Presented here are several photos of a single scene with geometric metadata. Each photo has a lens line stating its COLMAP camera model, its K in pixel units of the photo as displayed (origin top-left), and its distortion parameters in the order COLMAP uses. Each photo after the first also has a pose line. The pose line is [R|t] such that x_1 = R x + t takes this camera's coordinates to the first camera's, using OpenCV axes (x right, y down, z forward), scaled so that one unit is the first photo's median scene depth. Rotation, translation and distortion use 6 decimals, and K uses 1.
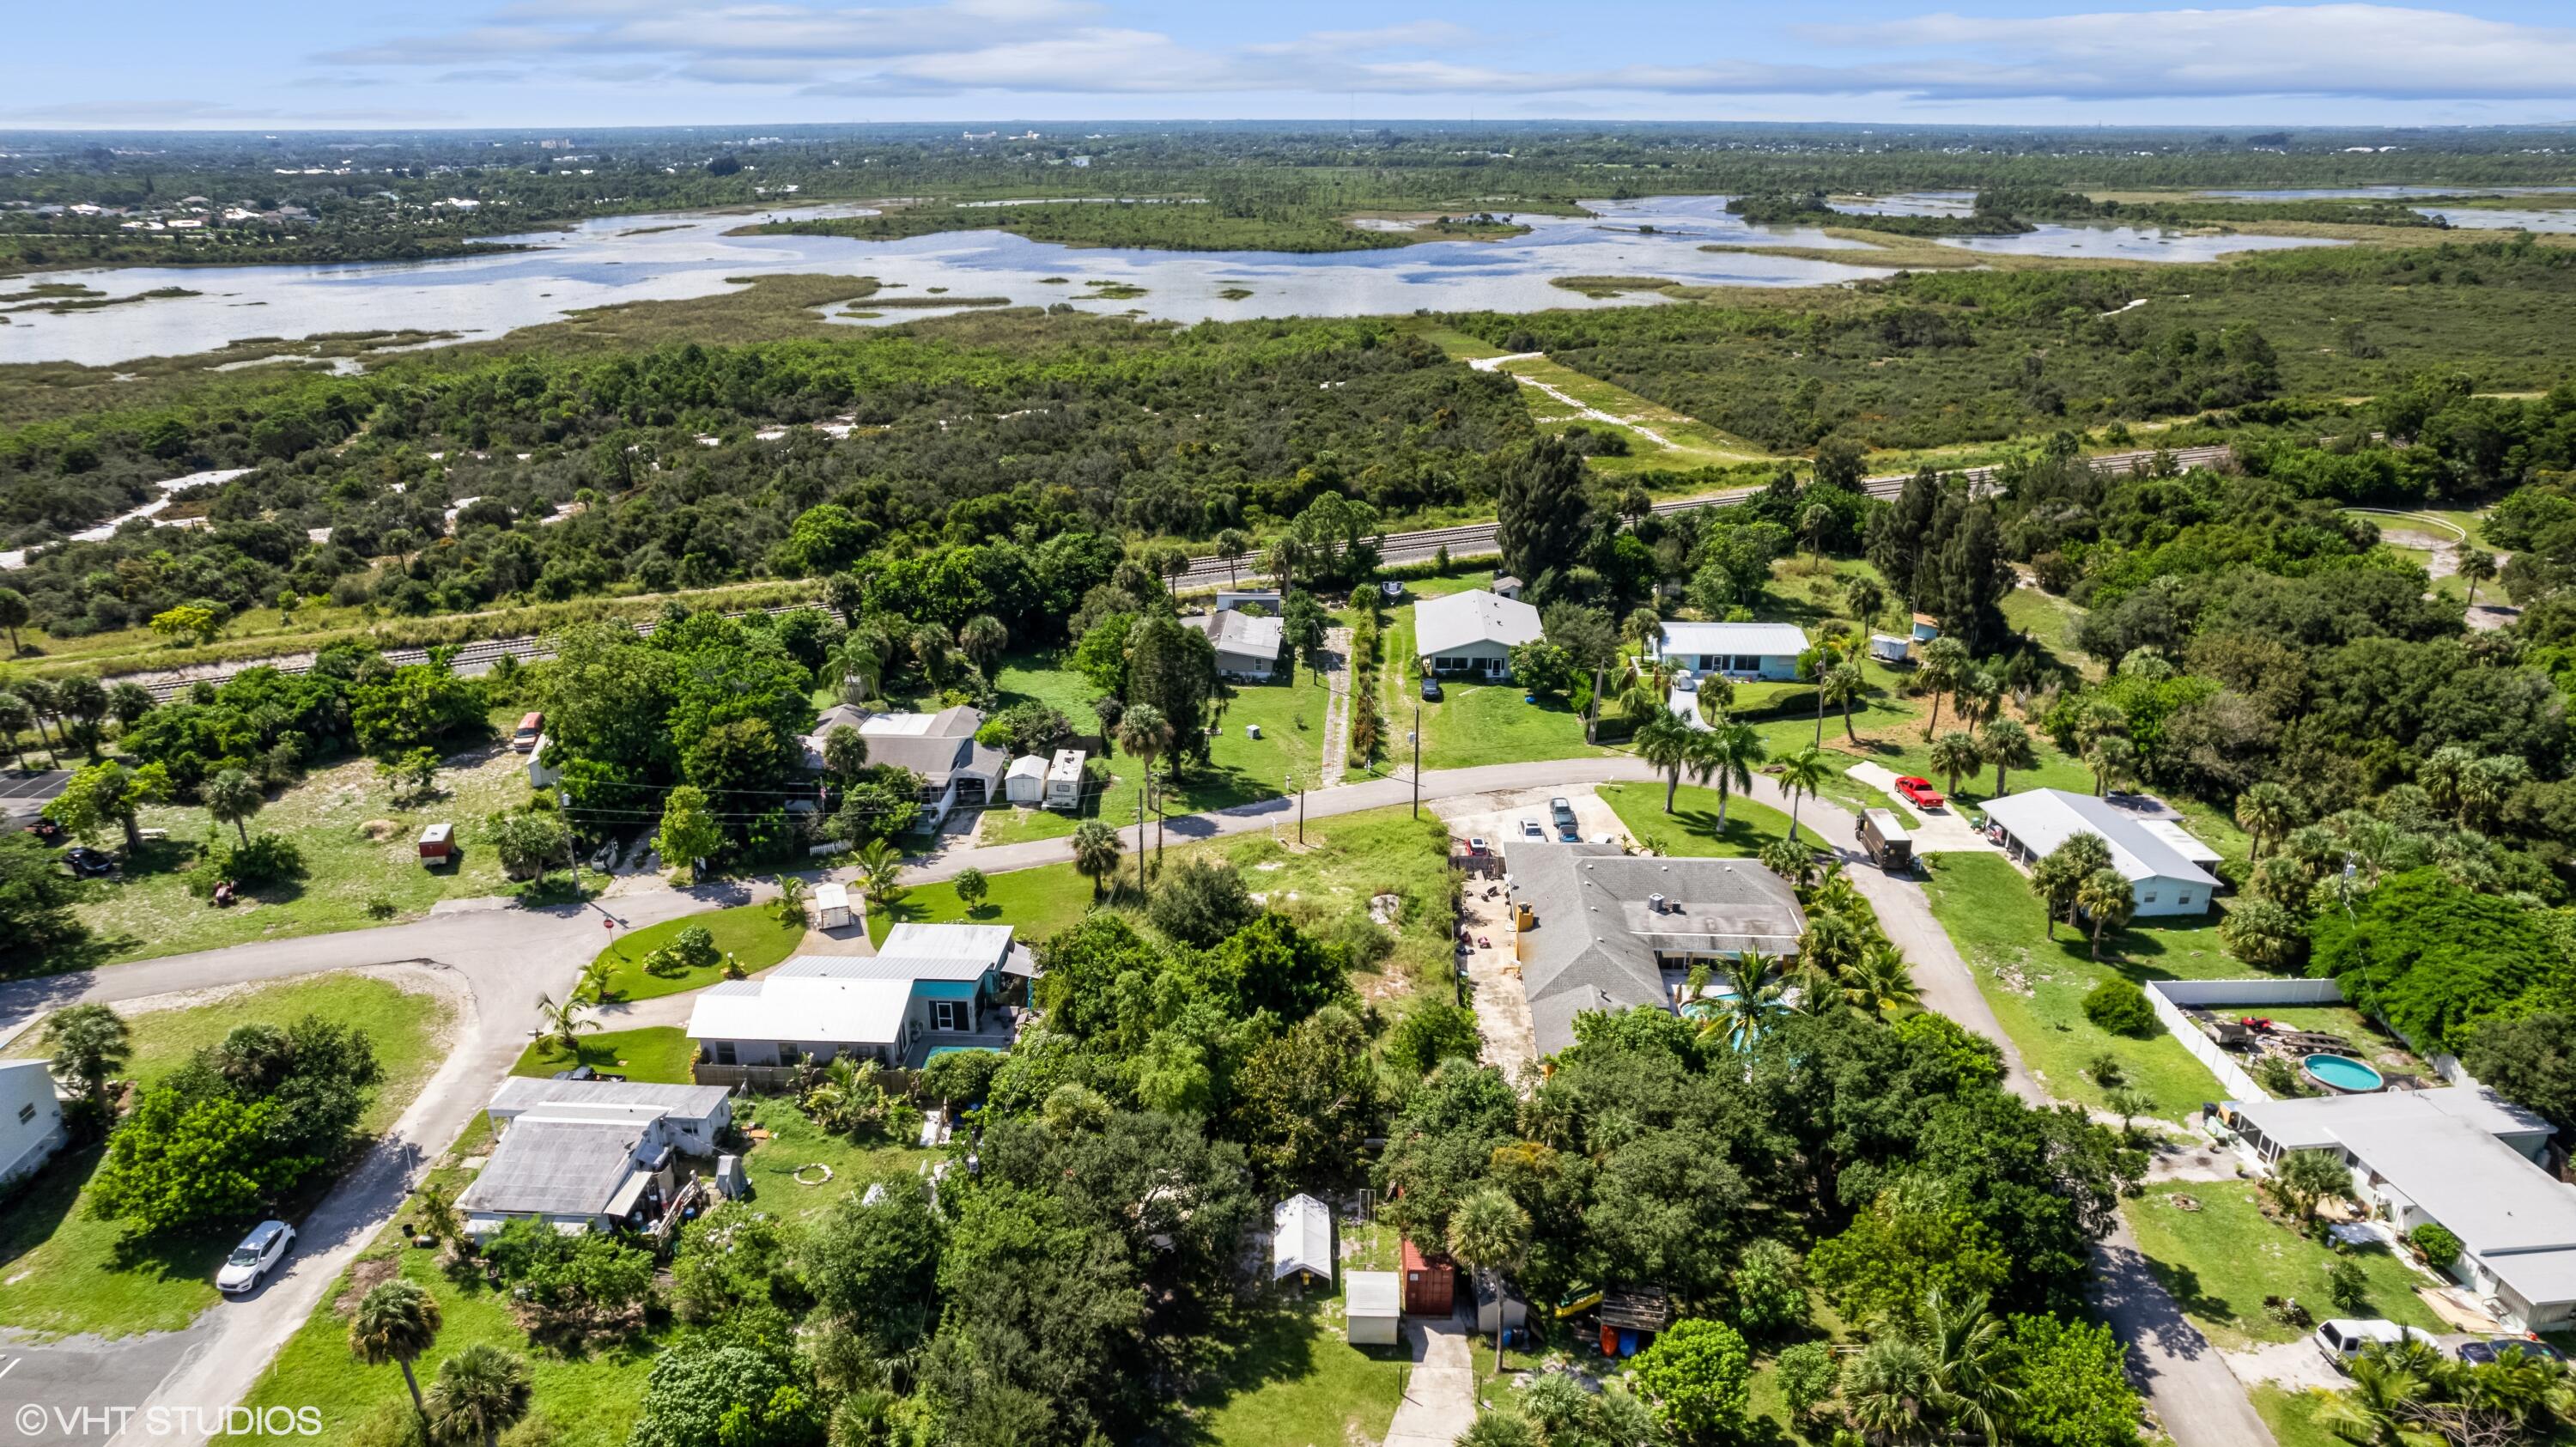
lens RADIAL K [[1625.5, 0, 1288.0], [0, 1625.5, 723.5], [0, 0, 1]] dist [-0.060031, -0.002159]
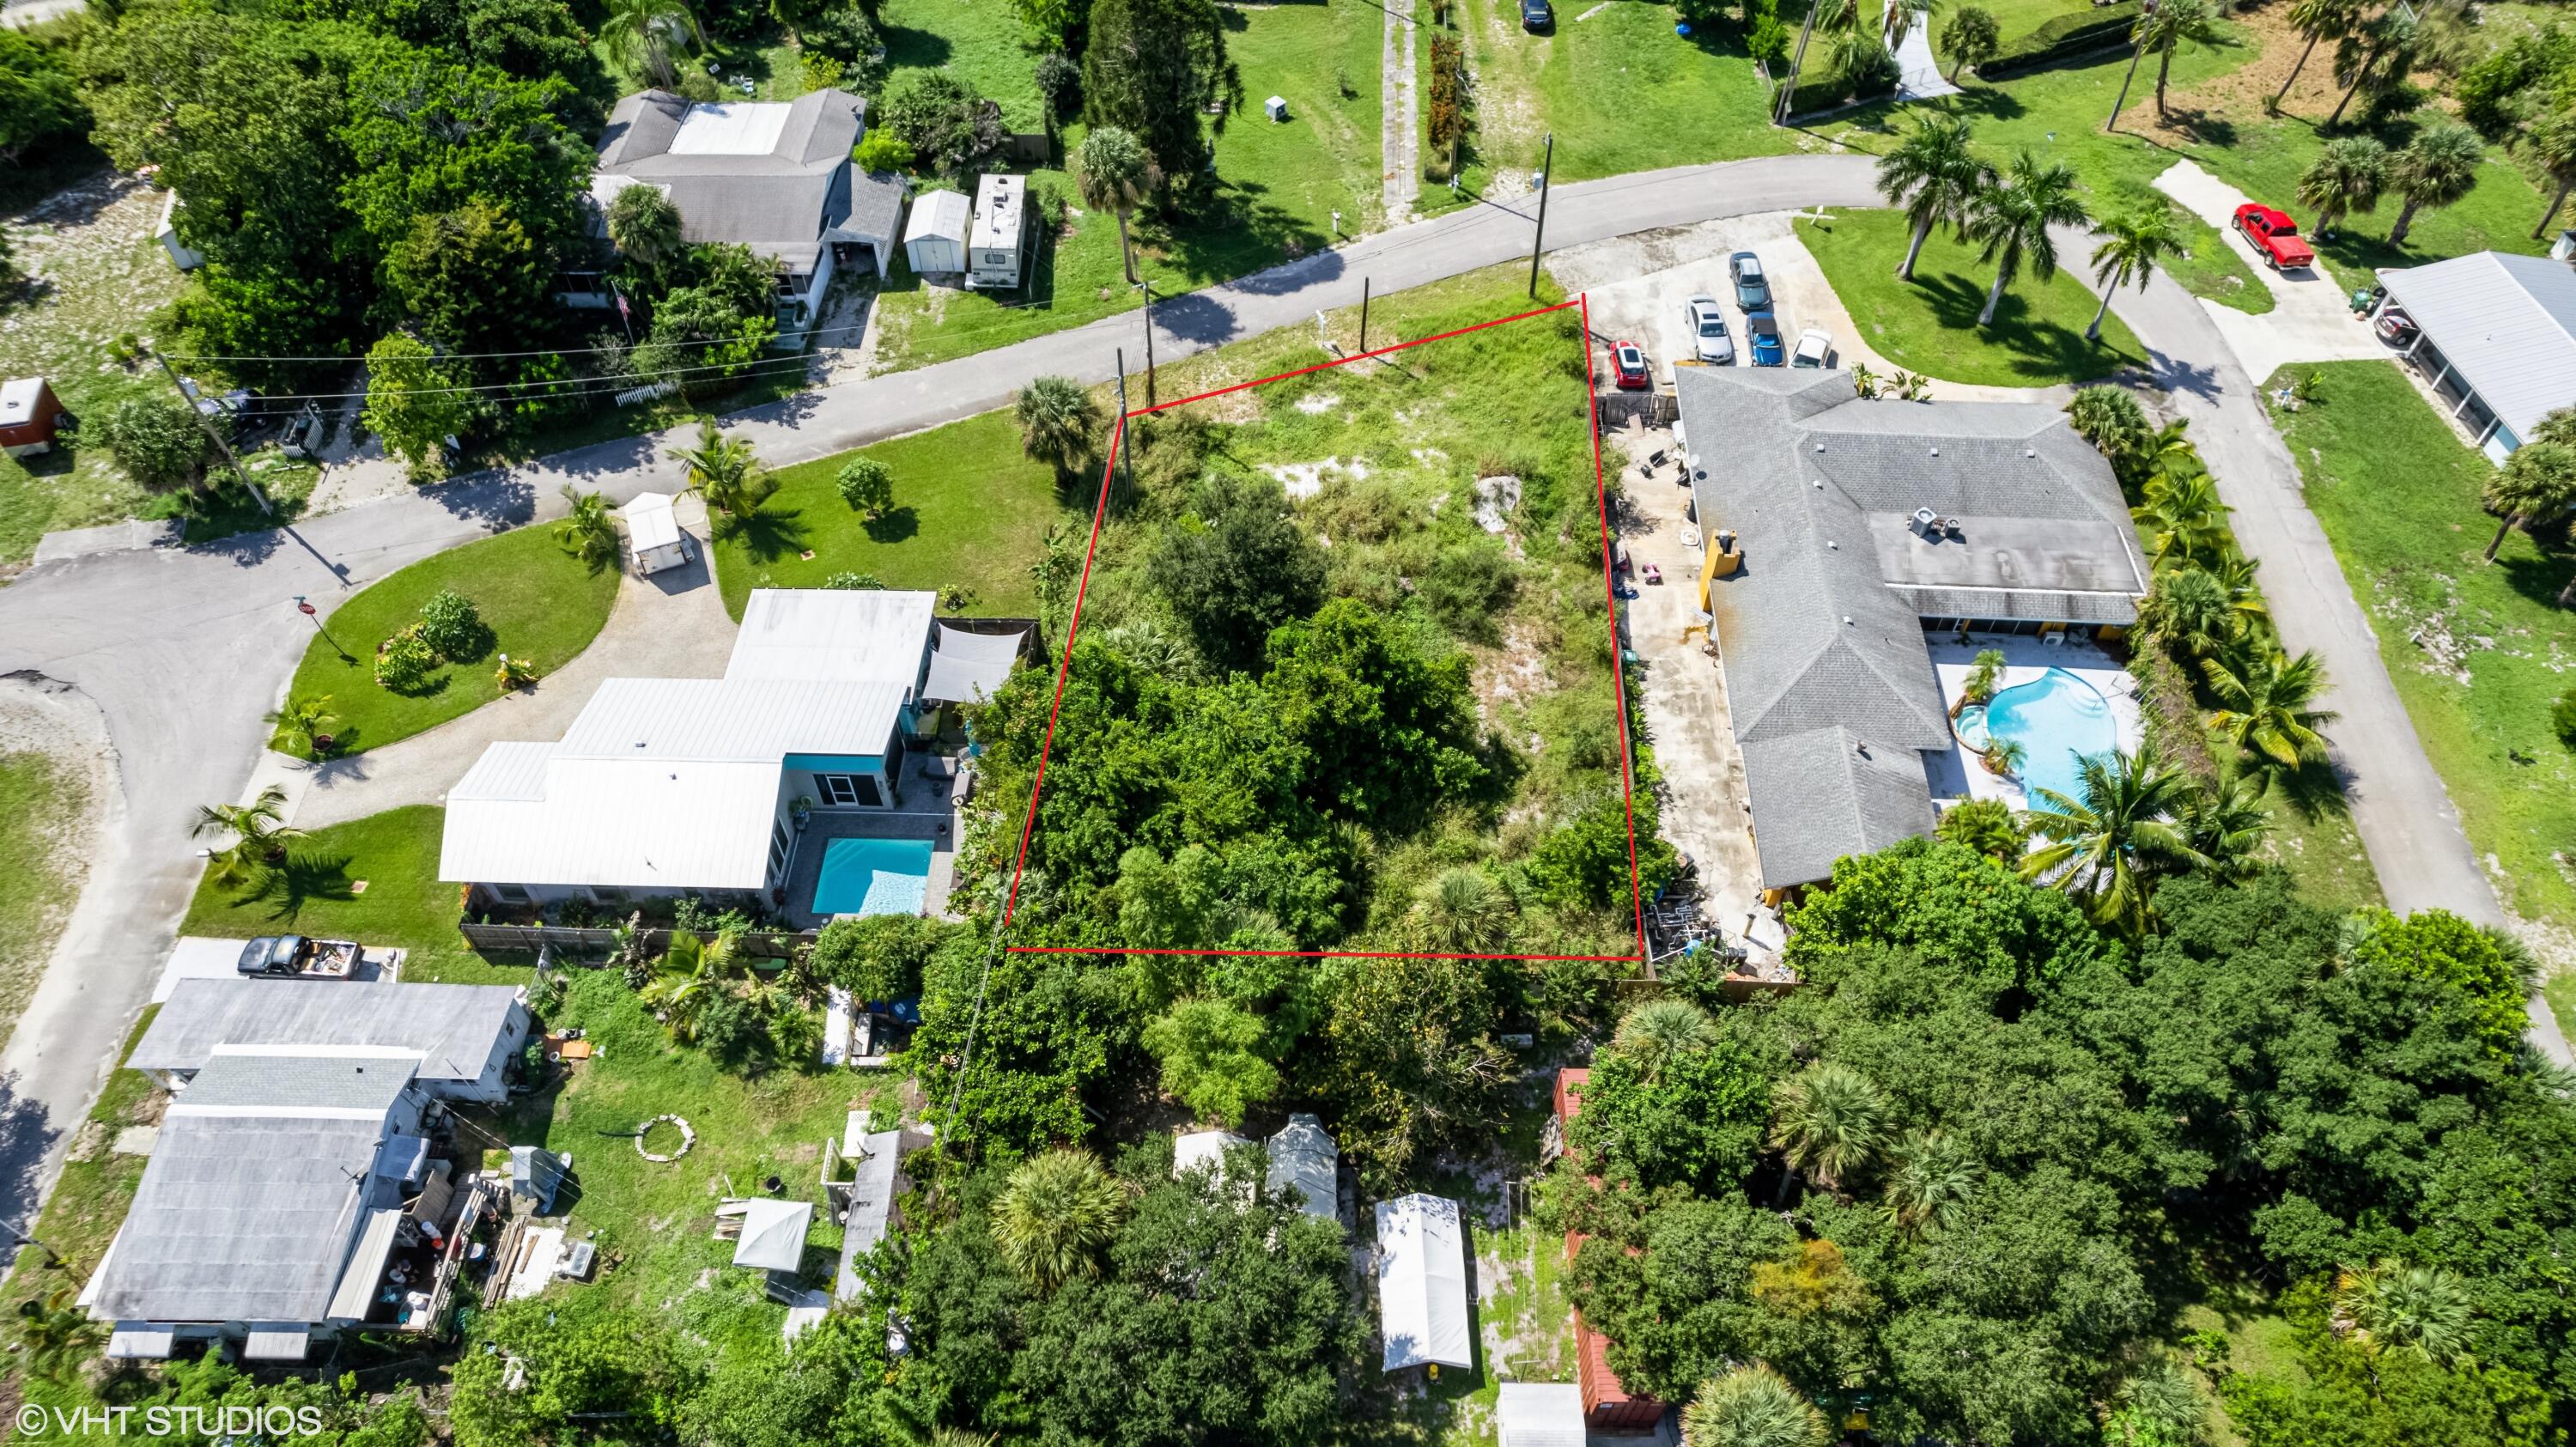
lens RADIAL K [[1636.9, 0, 1282.4], [0, 1636.9, 729.7], [0, 0, 1]] dist [-0.080575, 0.069956]
pose [[0.999874, -0.013186, 0.008838, -0.032098], [0.006817, 0.859494, 0.511100, -0.131839], [-0.014335, -0.510975, 0.859476, 0.347624]]
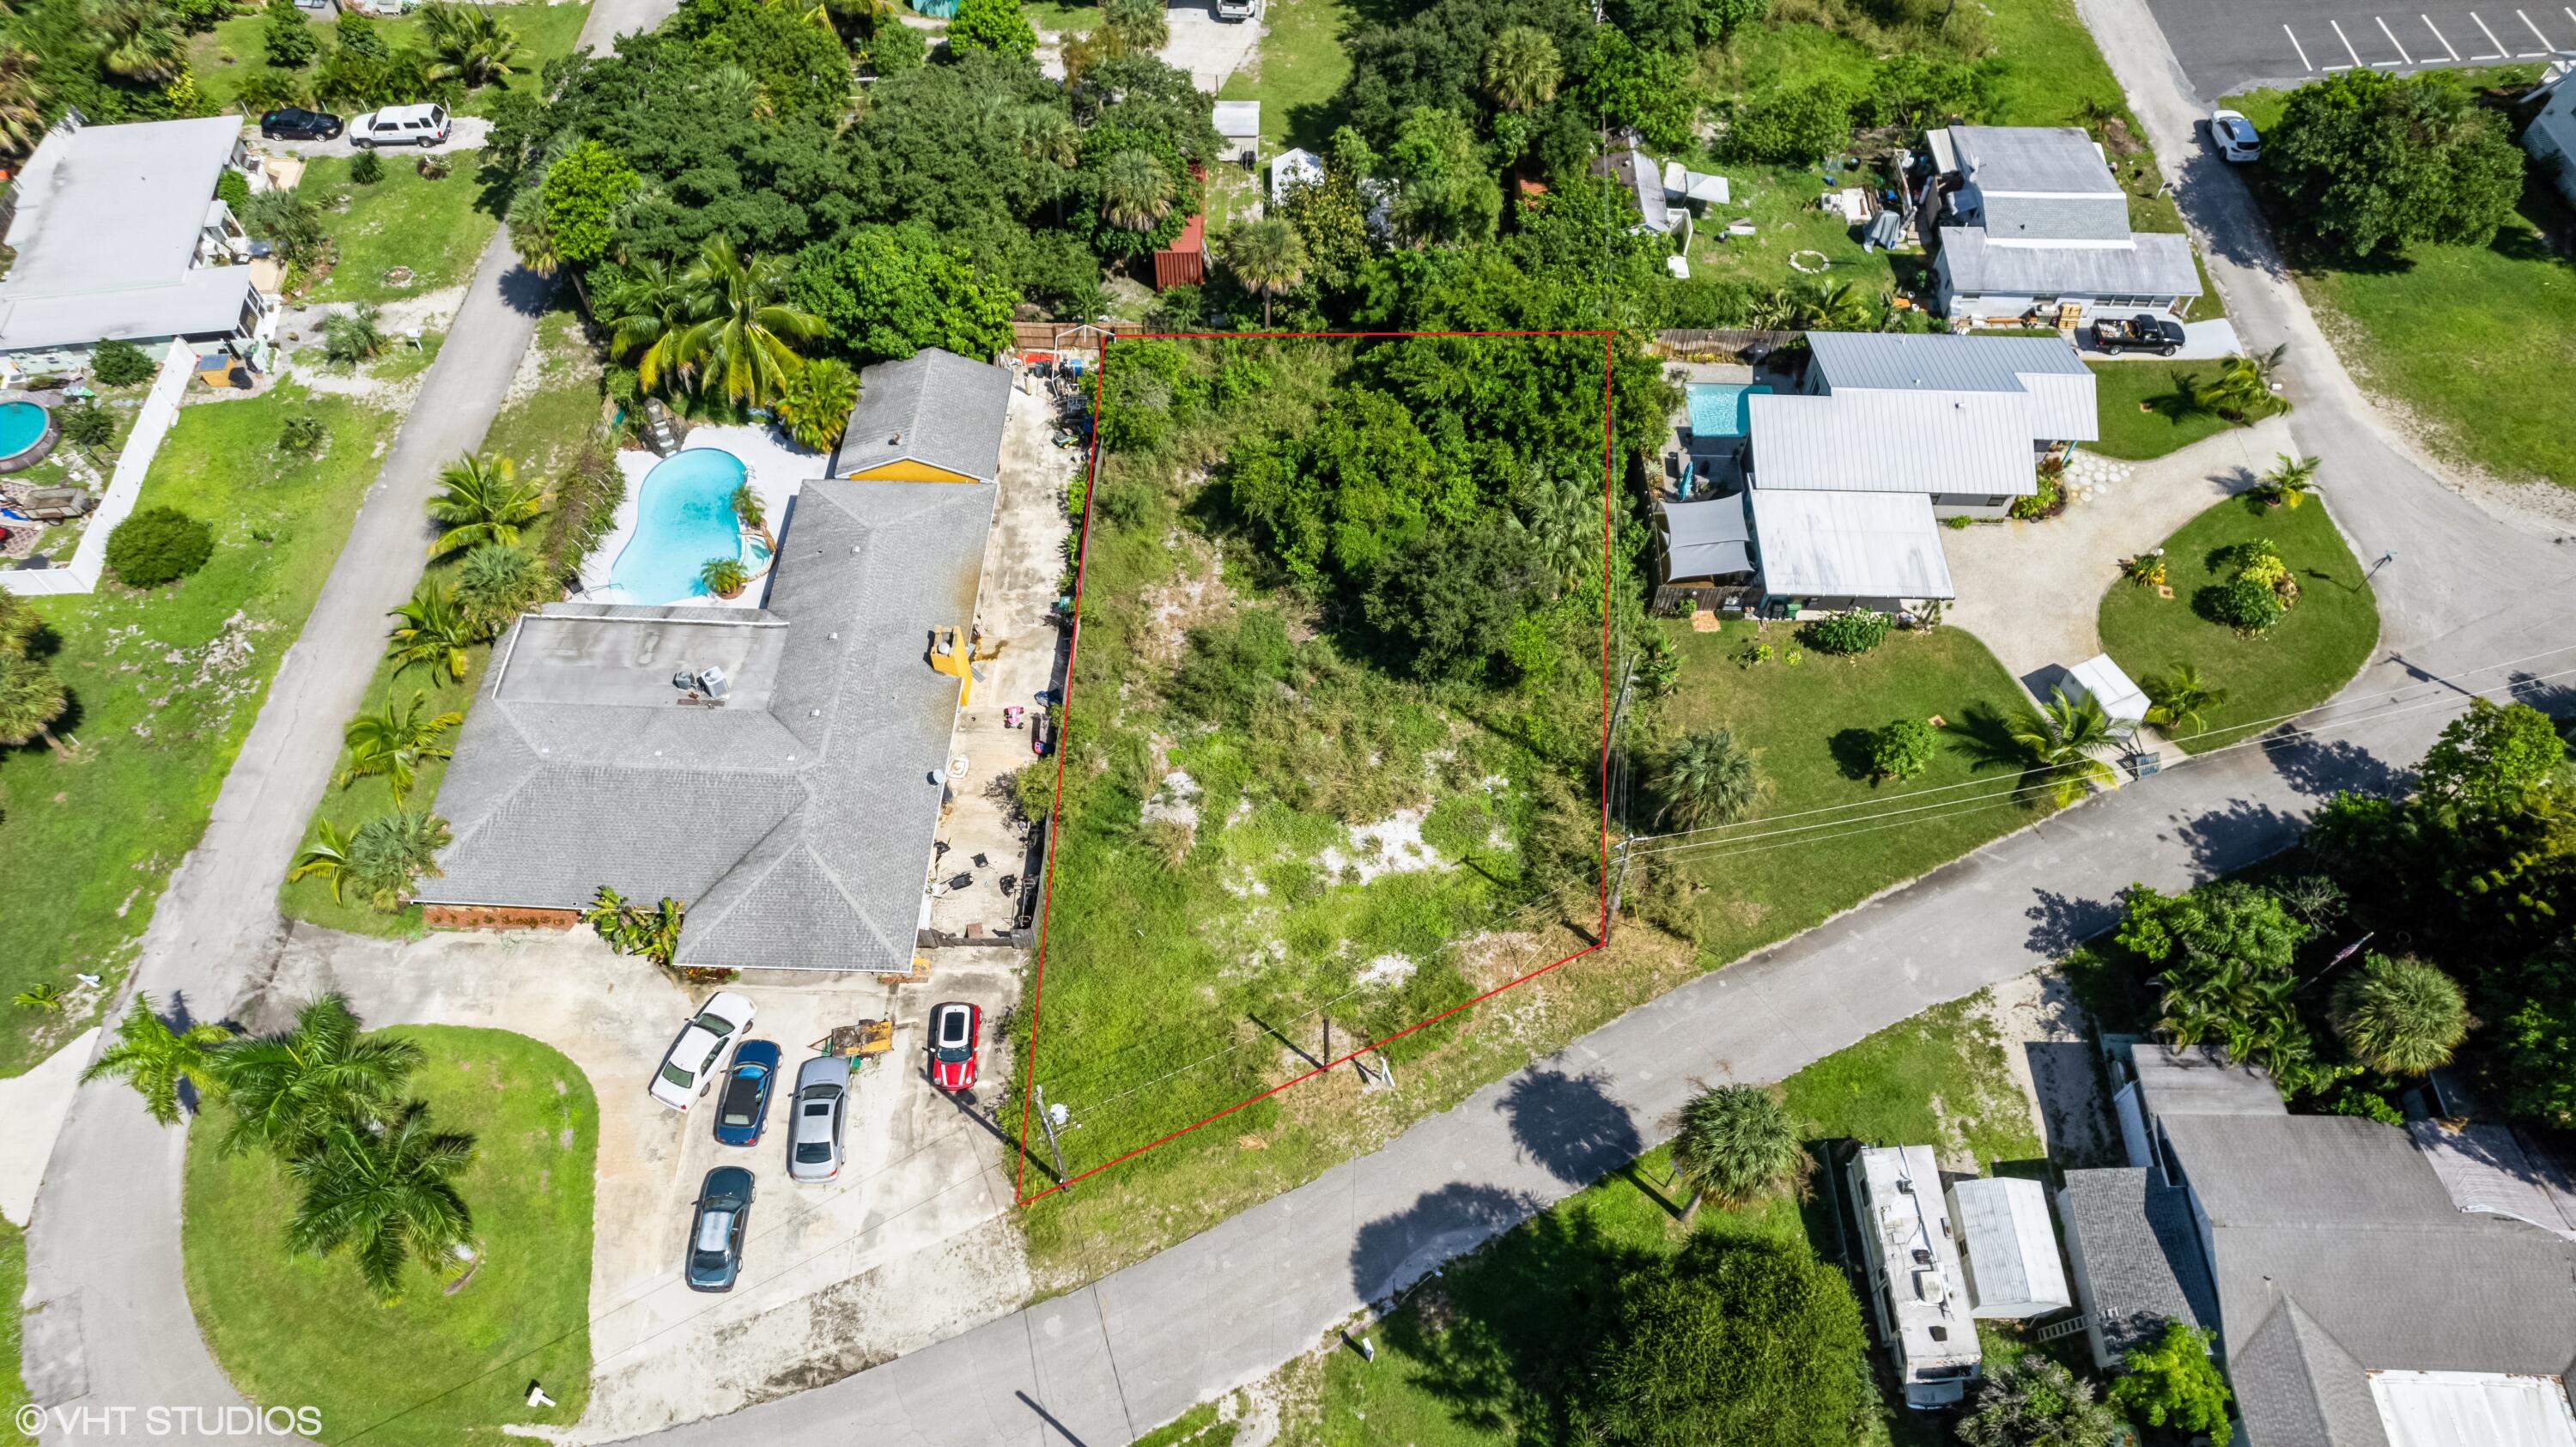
lens RADIAL K [[1636.9, 0, 1282.4], [0, 1636.9, 729.7], [0, 0, 1]] dist [-0.080575, 0.069956]
pose [[-0.999790, 0.016161, -0.012626, 0.024529], [-0.008694, 0.223591, 0.974644, -0.402795], [0.018575, 0.974549, -0.223404, 0.998747]]
